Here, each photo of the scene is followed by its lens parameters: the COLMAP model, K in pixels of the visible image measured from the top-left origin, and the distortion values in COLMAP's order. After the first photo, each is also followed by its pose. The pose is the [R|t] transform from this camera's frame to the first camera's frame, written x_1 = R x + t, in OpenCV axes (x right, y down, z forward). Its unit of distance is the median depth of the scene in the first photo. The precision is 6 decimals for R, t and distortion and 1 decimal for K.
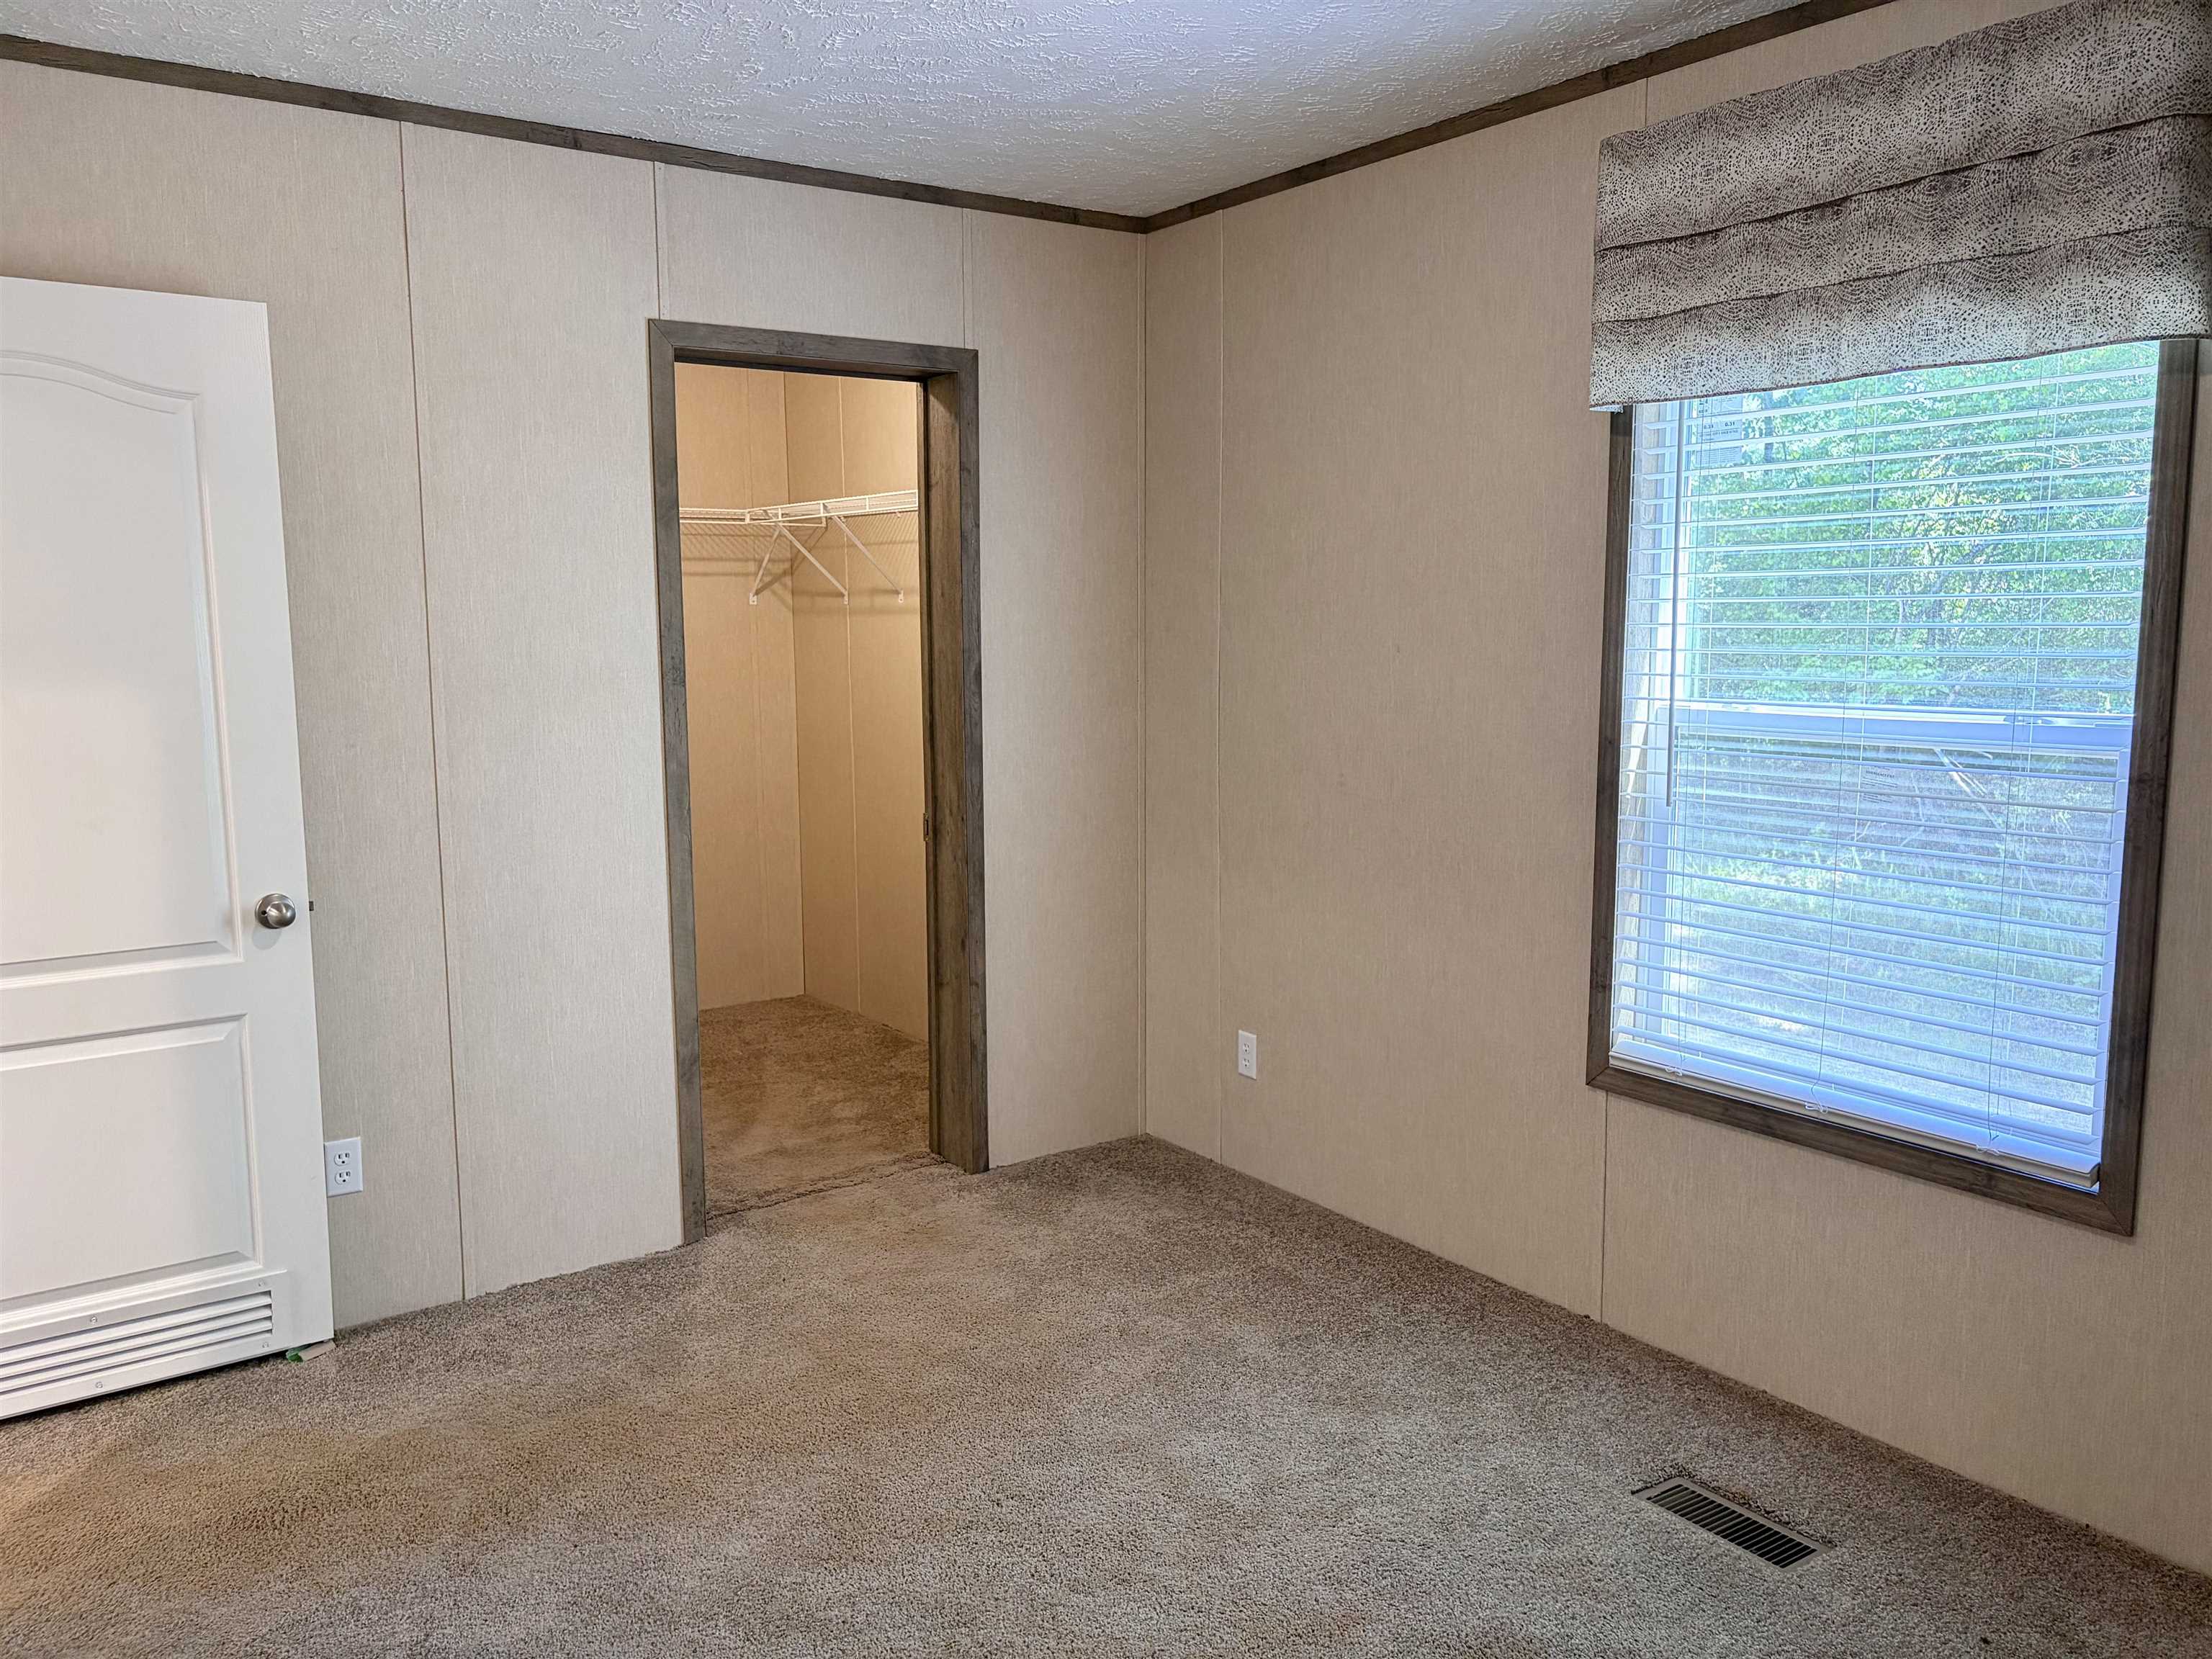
lens RADIAL K [[1659.5, 0, 1104.4], [0, 1659.5, 840.8], [0, 0, 1]] dist [0.069316, -0.072422]
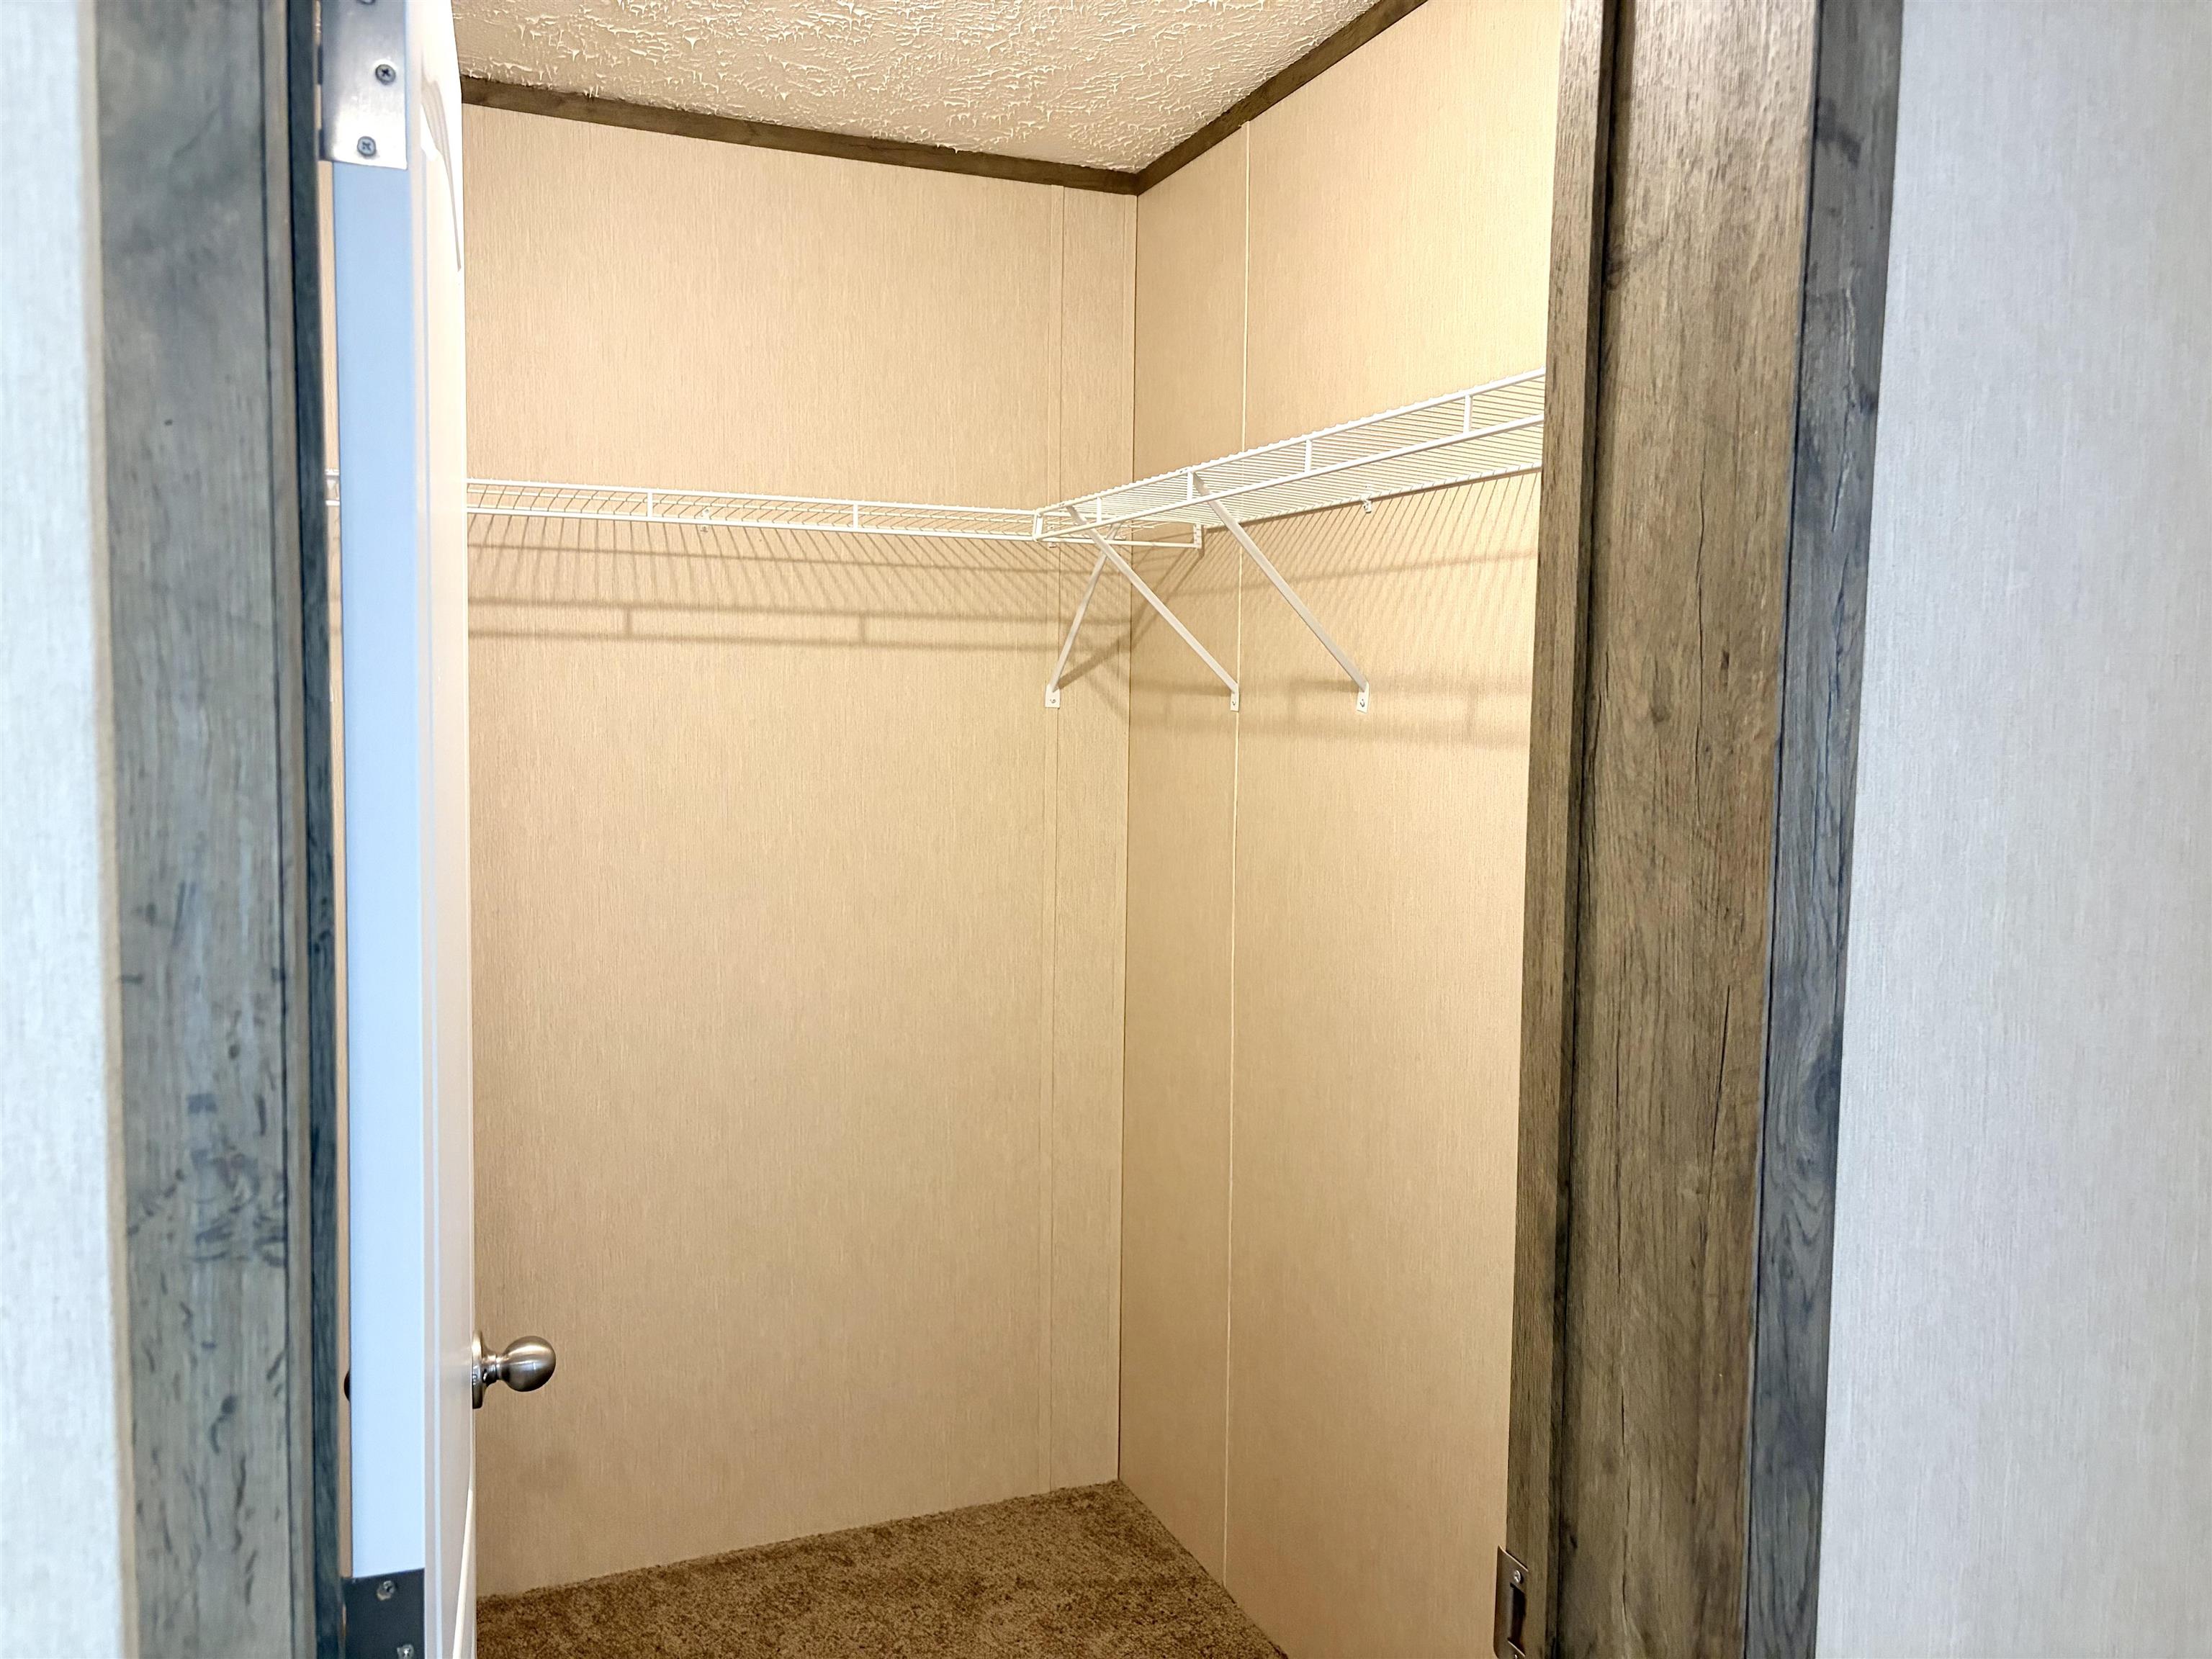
lens RADIAL K [[1659.5, 0, 1104.4], [0, 1659.5, 840.8], [0, 0, 1]] dist [0.069316, -0.072422]
pose [[0.974194, 0.039336, -0.222257, -0.121766], [-0.050779, 0.997650, -0.046006, -0.117334], [0.219925, 0.056105, 0.973902, 0.766603]]
